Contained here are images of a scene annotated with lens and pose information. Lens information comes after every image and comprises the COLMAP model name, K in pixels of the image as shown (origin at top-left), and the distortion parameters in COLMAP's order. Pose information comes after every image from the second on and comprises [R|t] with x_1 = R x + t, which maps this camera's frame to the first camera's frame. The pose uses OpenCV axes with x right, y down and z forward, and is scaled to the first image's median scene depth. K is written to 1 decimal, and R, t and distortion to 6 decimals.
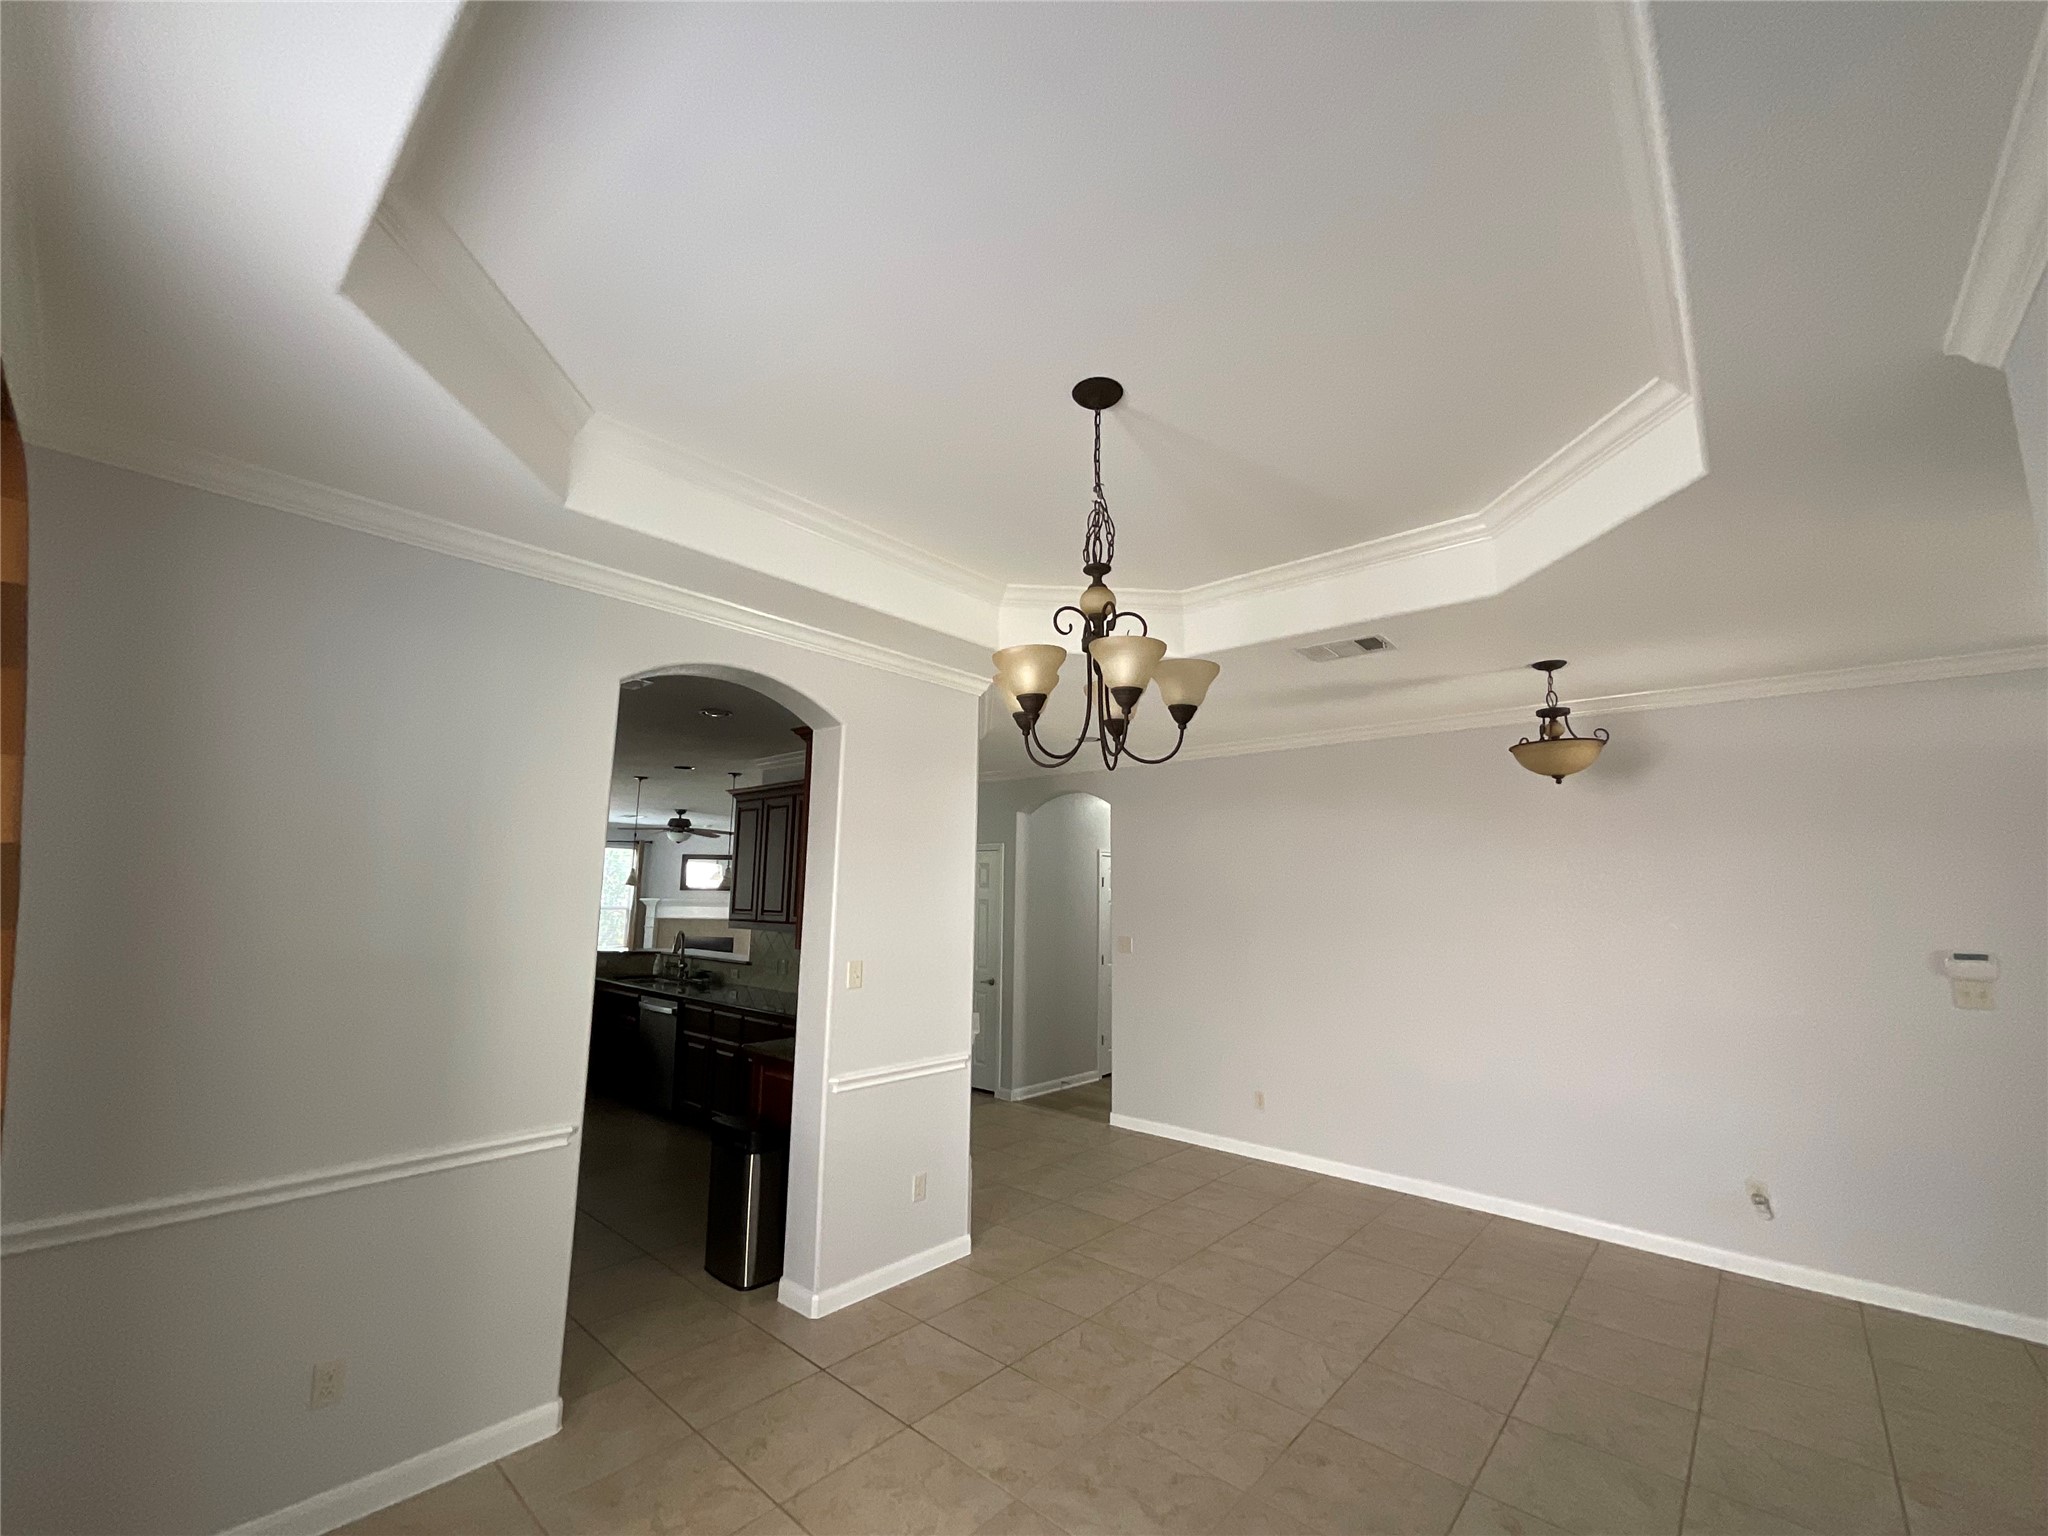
lens RADIAL K [[830.1, 0, 1032.8], [0, 830.1, 769.5], [0, 0, 1]] dist [-0.002236, -0.000059]
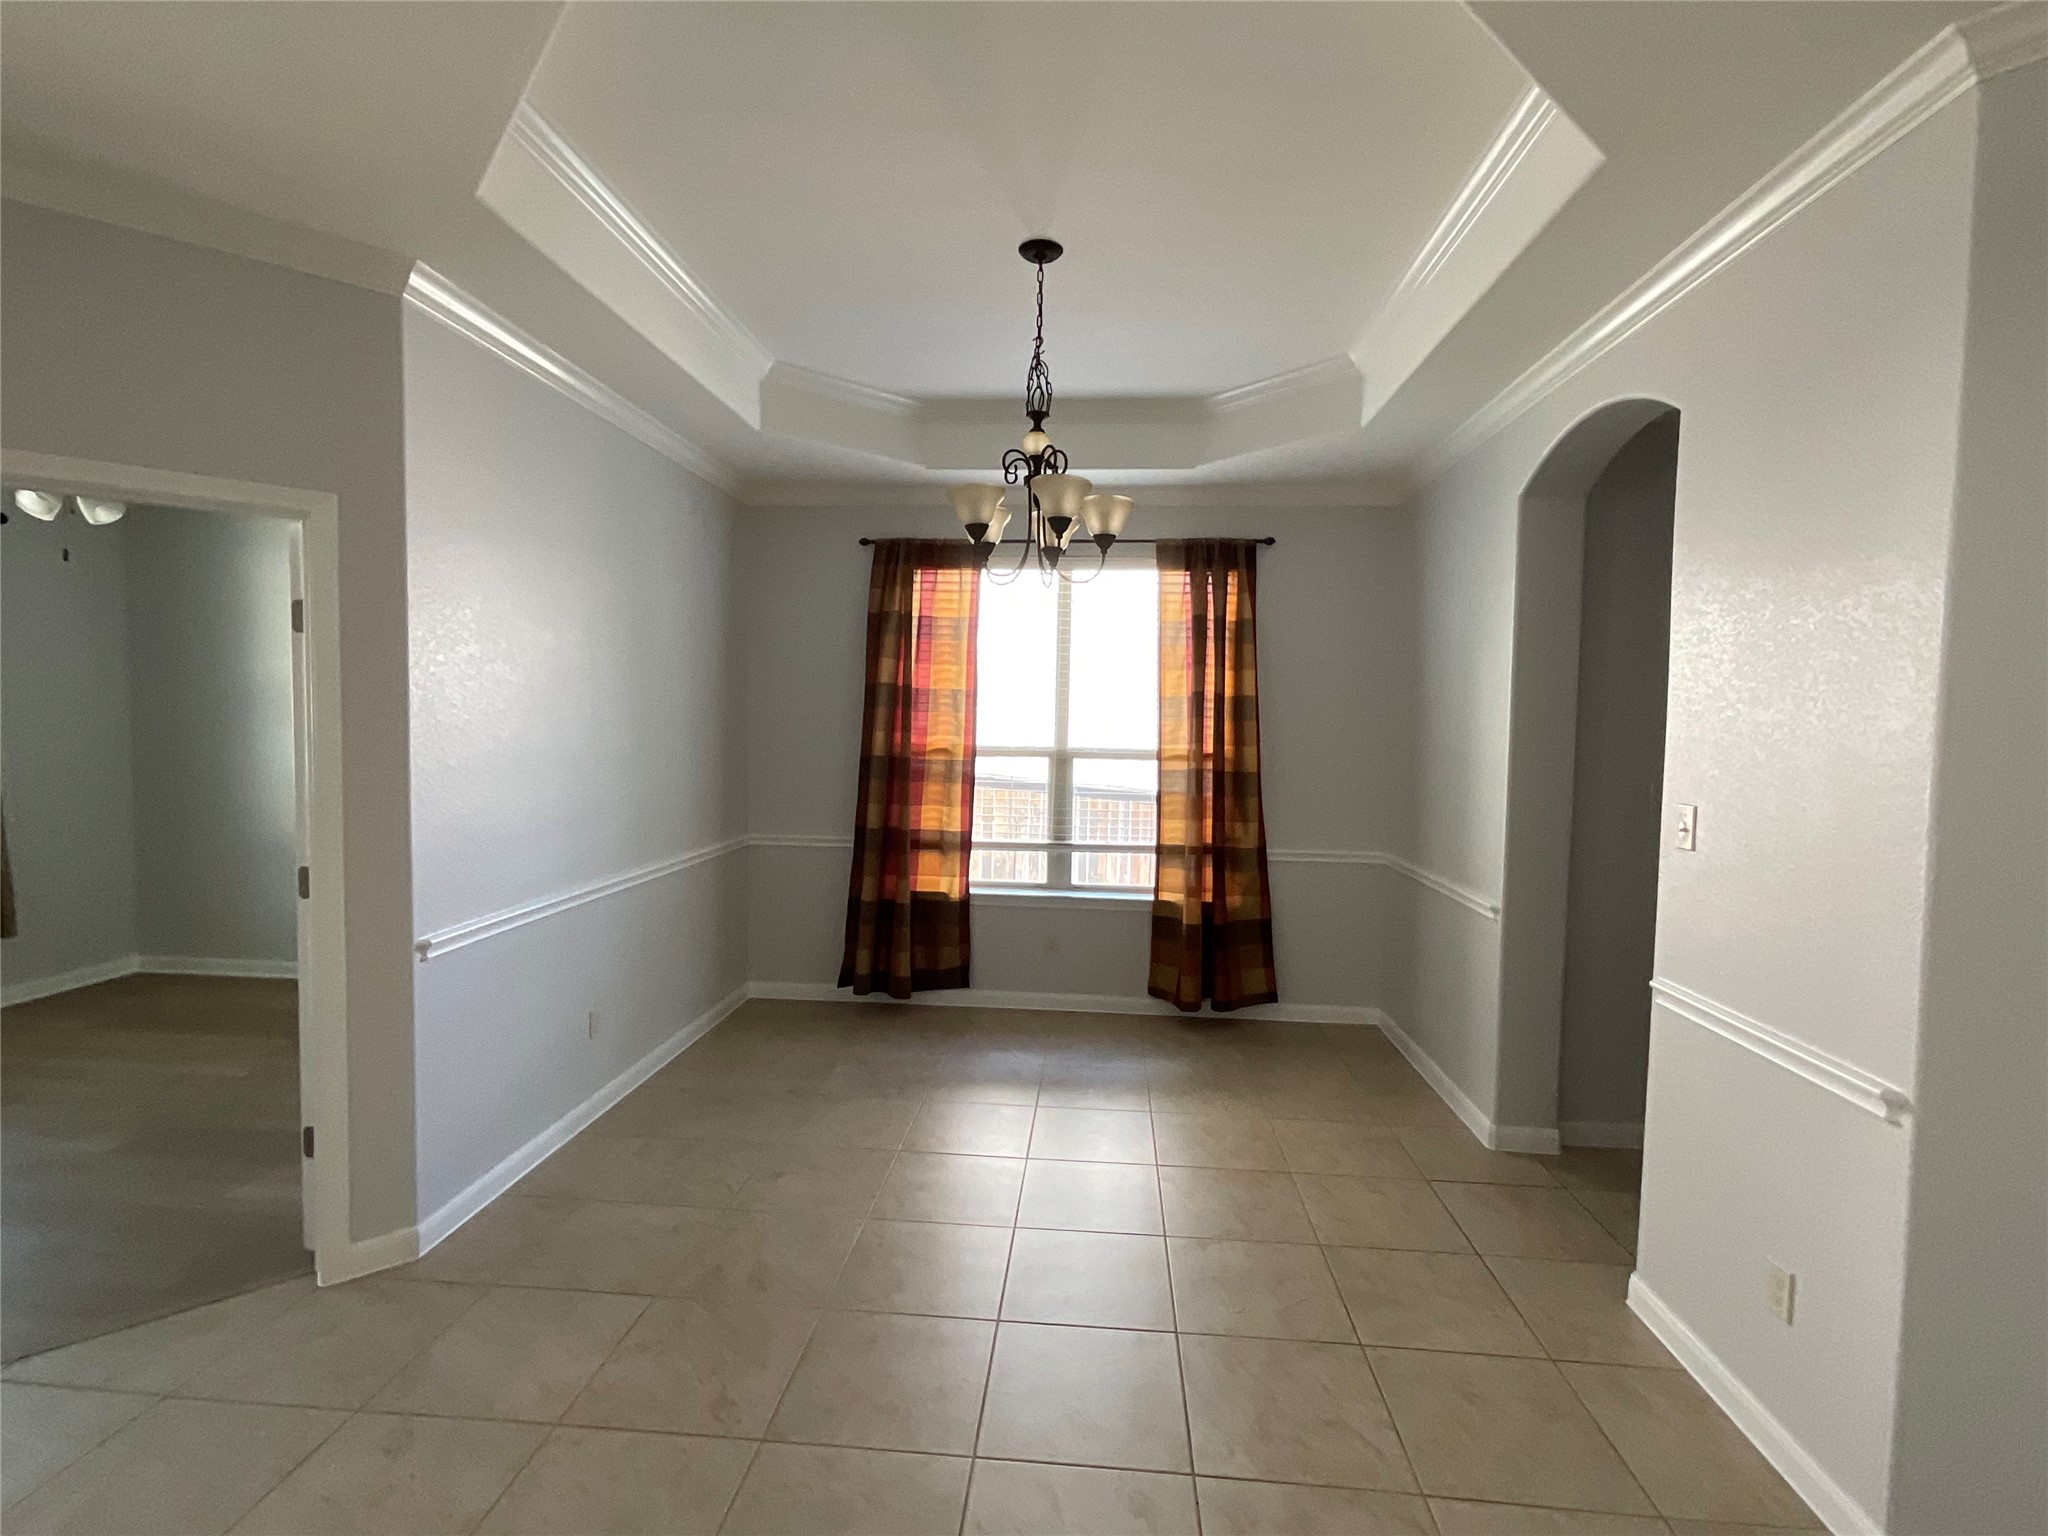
lens RADIAL K [[950.1, 0, 1024.0], [0, 950.1, 768.0], [0, 0, 1]] dist [-0.012551, 0.000421]
pose [[-0.805736, 0.002648, -0.592269, 0.665733], [0.062041, 0.994866, -0.079954, 0.272608], [0.589017, -0.101167, -0.801764, 1.498870]]
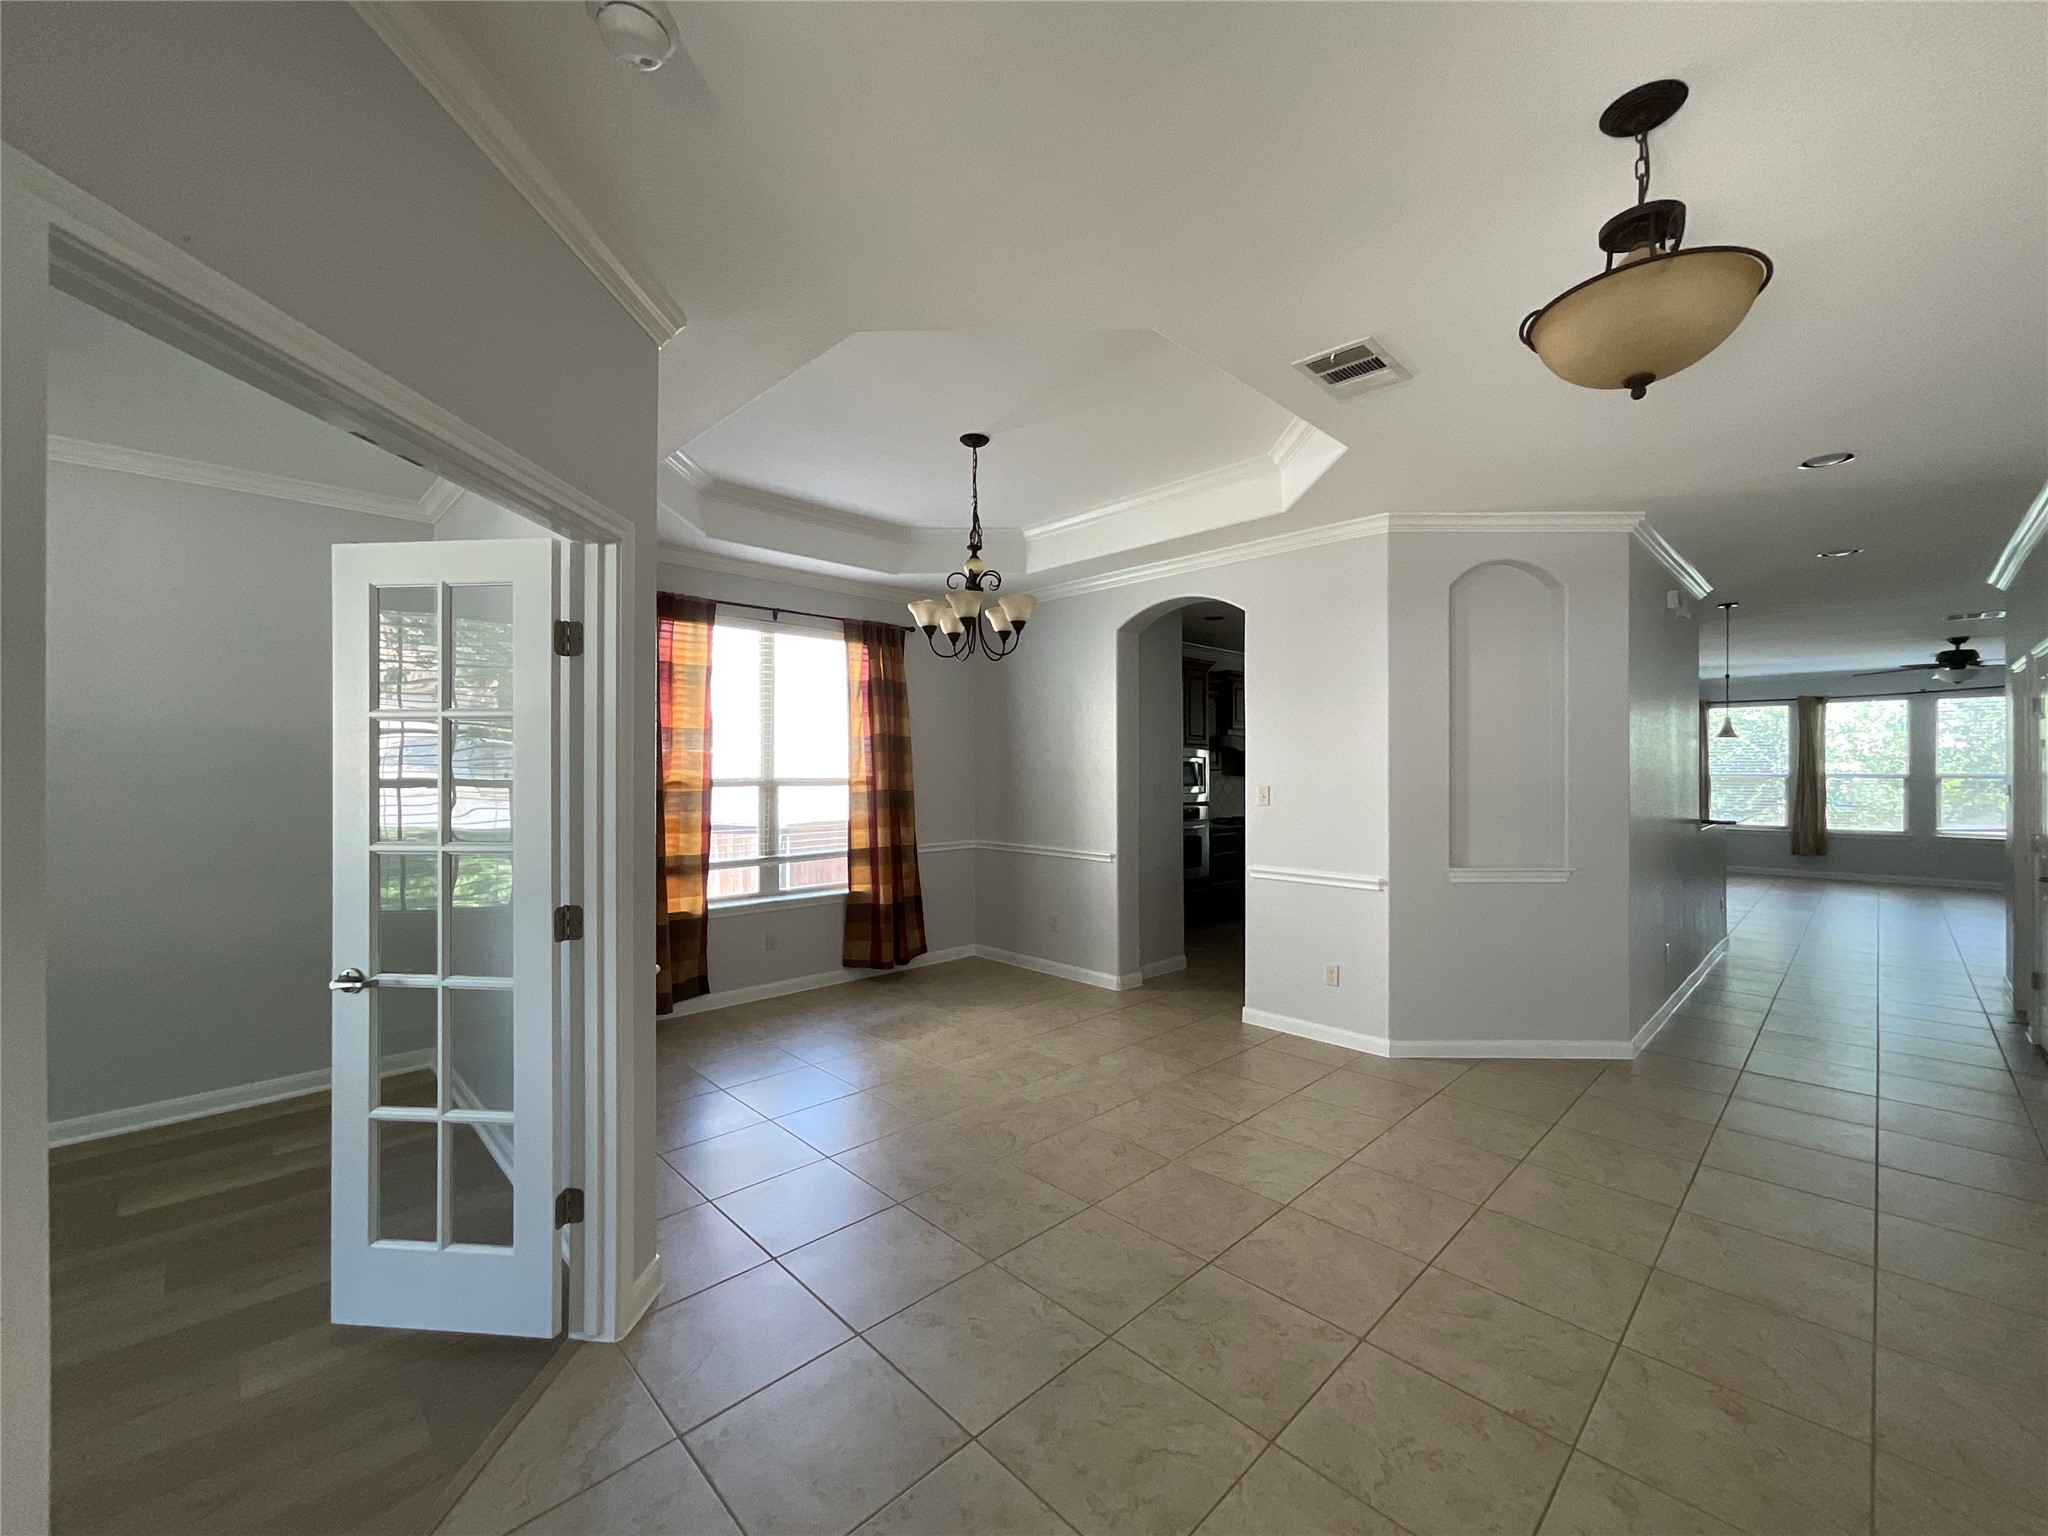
lens RADIAL K [[830.1, 0, 1032.8], [0, 830.1, 769.5], [0, 0, 1]] dist [-0.002236, -0.000059]
pose [[-0.073351, -0.011805, -0.997236, 1.359756], [0.151157, 0.988246, -0.022817, 0.213188], [0.985784, -0.152413, -0.070705, 0.870171]]
